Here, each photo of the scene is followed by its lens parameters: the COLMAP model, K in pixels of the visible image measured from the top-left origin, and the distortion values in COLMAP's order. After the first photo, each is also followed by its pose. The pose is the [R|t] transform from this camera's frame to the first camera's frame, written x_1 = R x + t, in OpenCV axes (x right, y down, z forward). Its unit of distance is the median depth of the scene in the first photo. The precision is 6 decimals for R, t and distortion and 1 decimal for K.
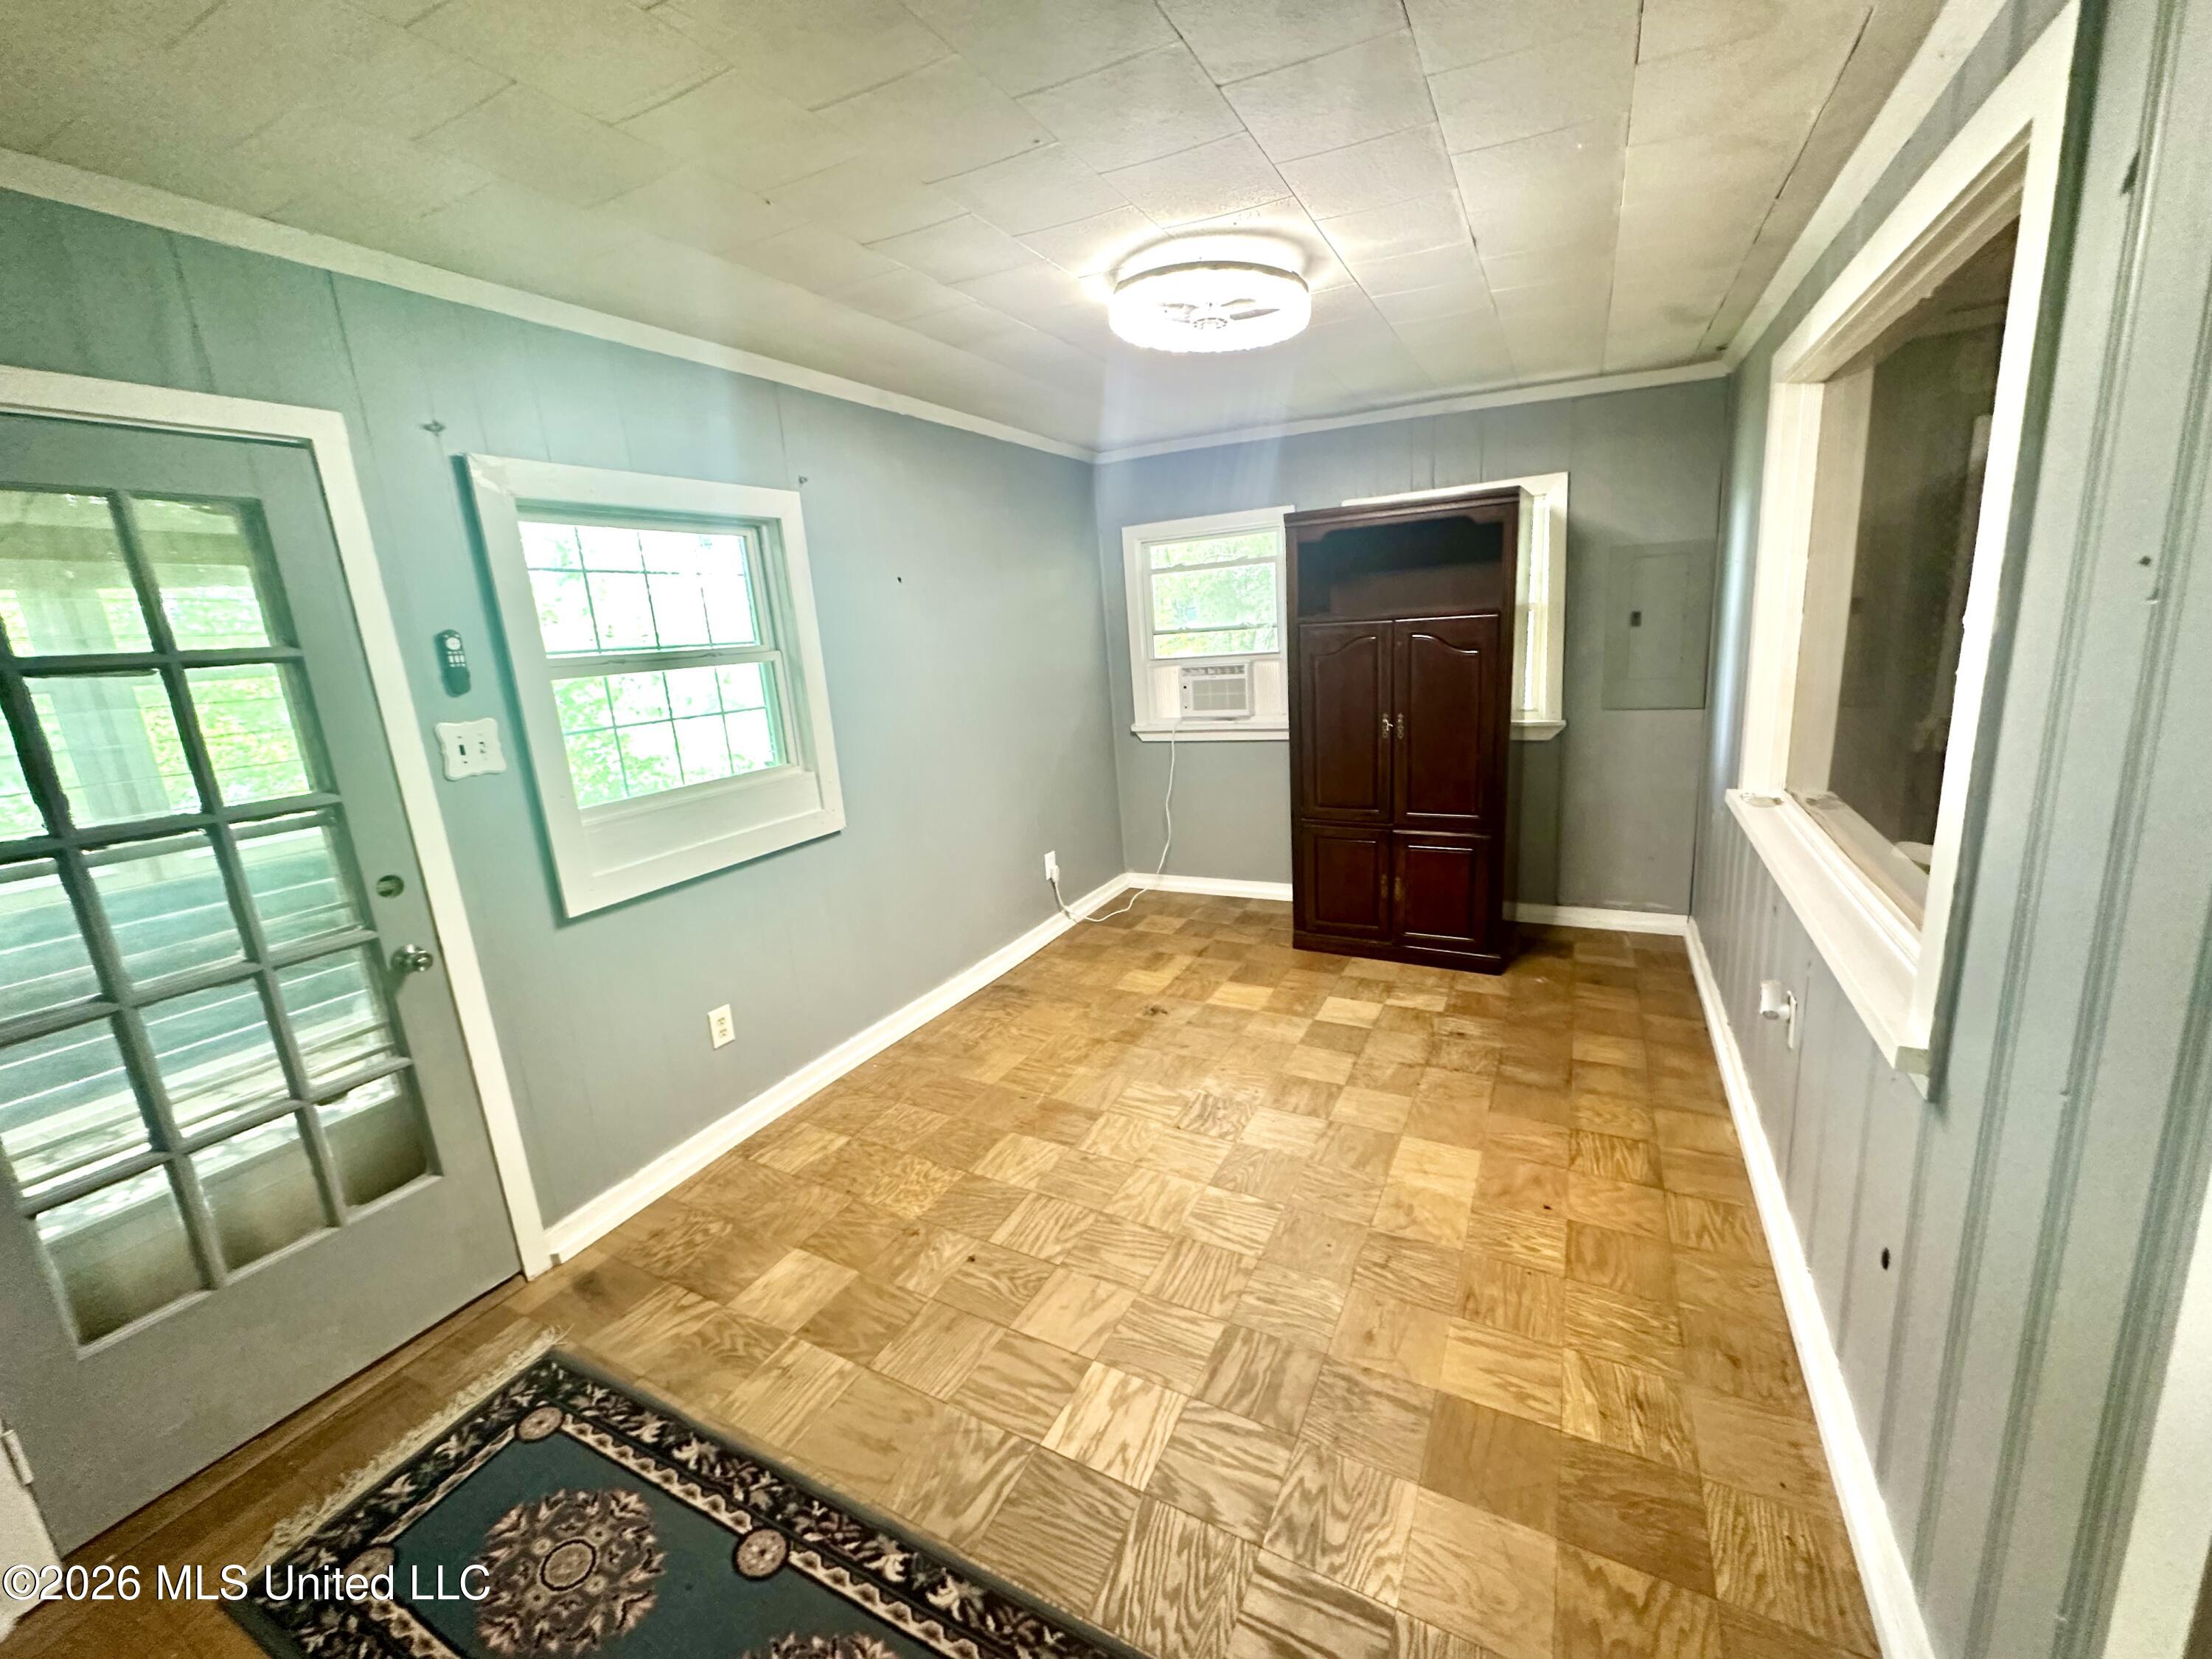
lens RADIAL K [[883.4, 0, 1105.8], [0, 883.4, 823.4], [0, 0, 1]] dist [-0.003912, 0.000298]
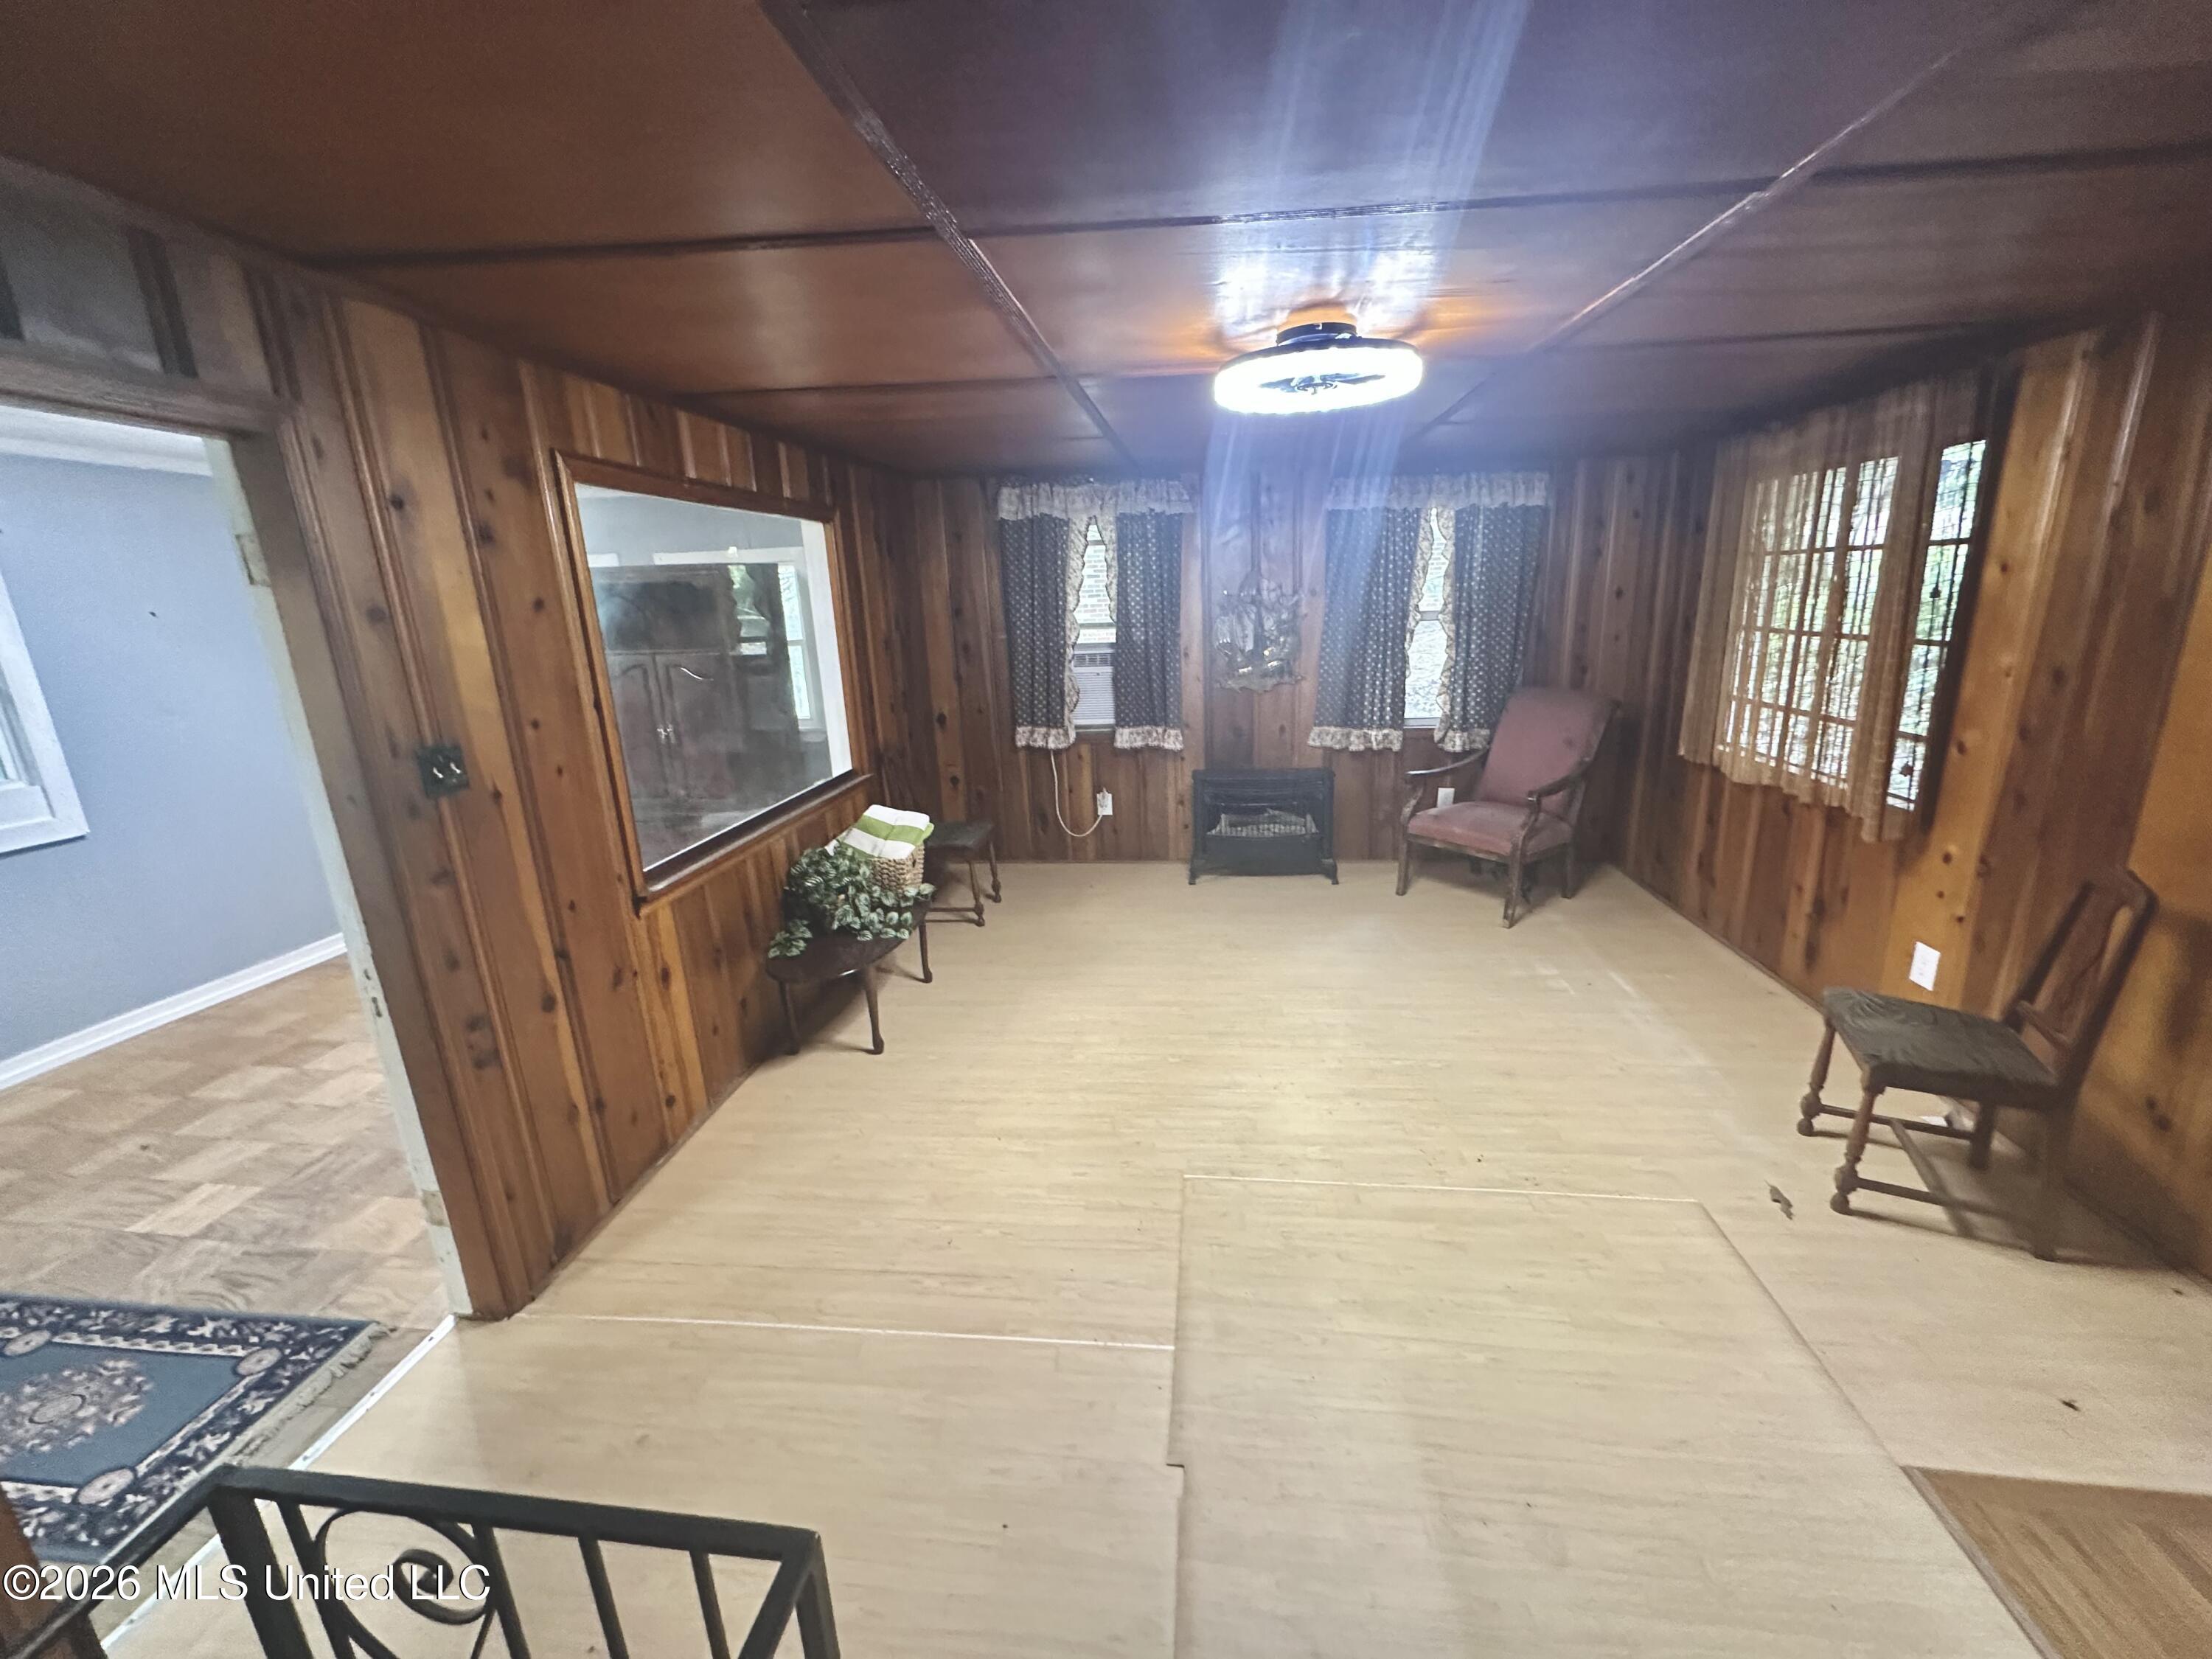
lens RADIAL K [[883.4, 0, 1116.0], [0, 883.4, 826.1], [0, 0, 1]] dist [-0.003912, 0.000298]
pose [[0.934256, -0.050634, 0.352990, 0.649808], [0.046476, 0.998714, 0.020251, 0.040664], [-0.353562, -0.002514, 0.935408, -0.640635]]
